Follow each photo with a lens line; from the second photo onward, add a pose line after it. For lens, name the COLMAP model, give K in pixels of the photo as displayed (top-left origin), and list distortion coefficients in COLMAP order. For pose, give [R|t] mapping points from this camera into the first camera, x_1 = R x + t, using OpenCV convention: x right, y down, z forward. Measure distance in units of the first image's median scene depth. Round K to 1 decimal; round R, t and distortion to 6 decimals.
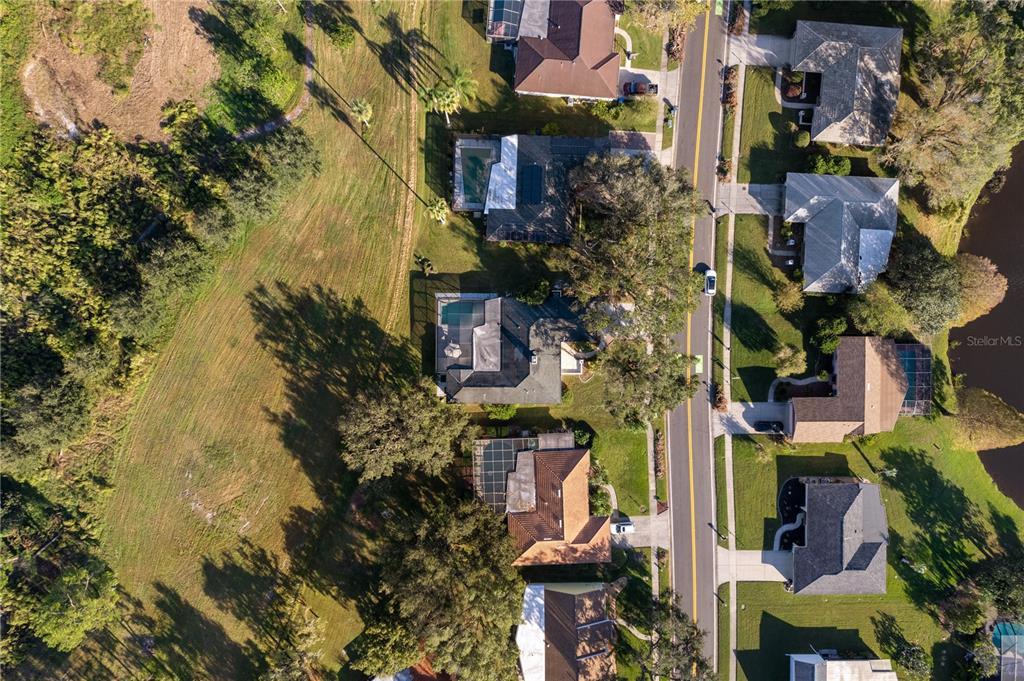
lens RADIAL K [[644.2, 0, 512.0], [0, 644.2, 340.5], [0, 0, 1]] dist [-0.060934, 0.052506]
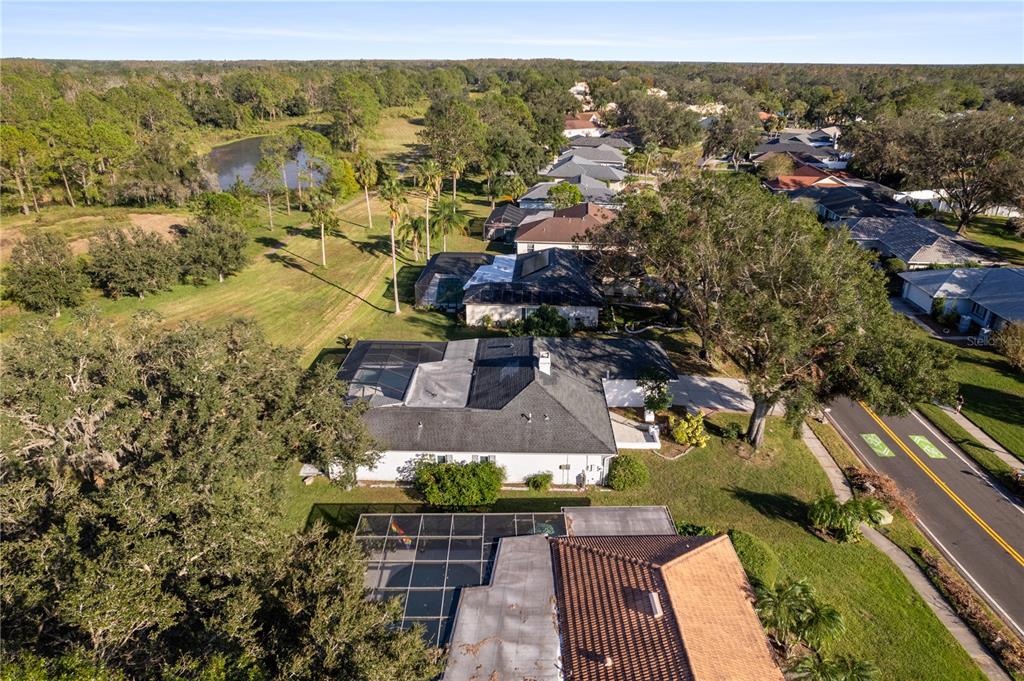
lens RADIAL K [[644.2, 0, 512.0], [0, 644.2, 340.5], [0, 0, 1]] dist [-0.060934, 0.052506]
pose [[0.999659, 0.018504, -0.018411, 0.018805], [-0.024253, 0.397569, -0.917252, 0.408437], [-0.009653, 0.917386, 0.397883, 0.770573]]
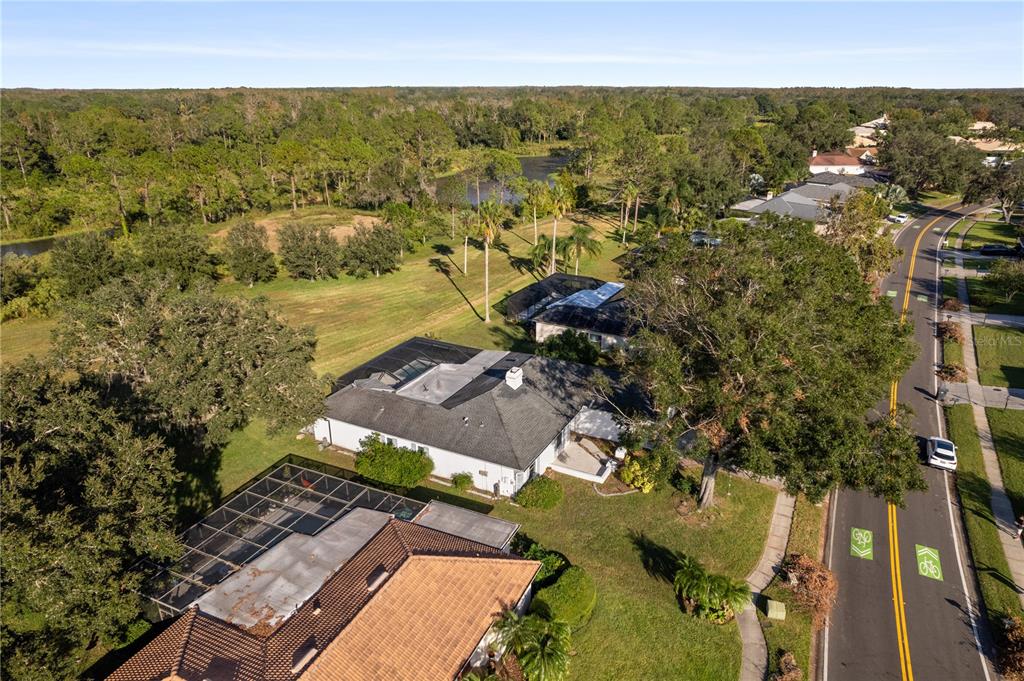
lens RADIAL K [[650.5, 0, 514.8], [0, 650.5, 347.9], [0, 0, 1]] dist [-0.062348, 0.054134]
pose [[0.892662, 0.172175, -0.416546, 0.216249], [-0.450702, 0.331261, -0.828936, 0.392348], [-0.004736, 0.927697, 0.373304, 0.764655]]
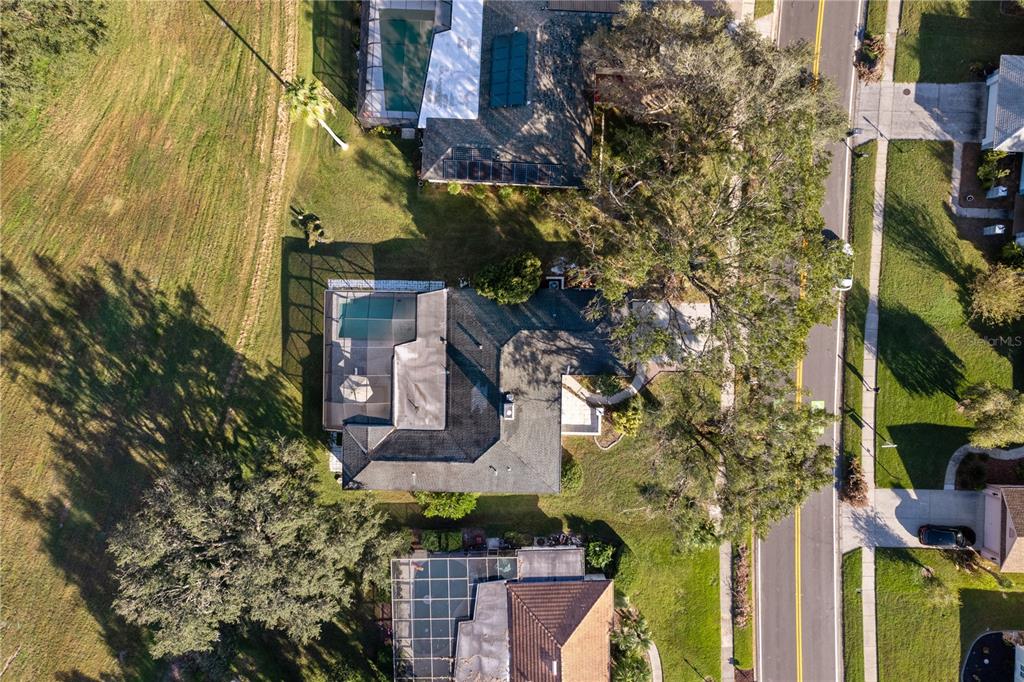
lens RADIAL K [[650.5, 0, 514.8], [0, 650.5, 348.4], [0, 0, 1]] dist [-0.062348, 0.054134]
pose [[0.999920, 0.012161, 0.003525, 0.034706], [-0.012203, 0.999854, 0.011987, -0.024925], [-0.003379, -0.012029, 0.999922, 0.461976]]
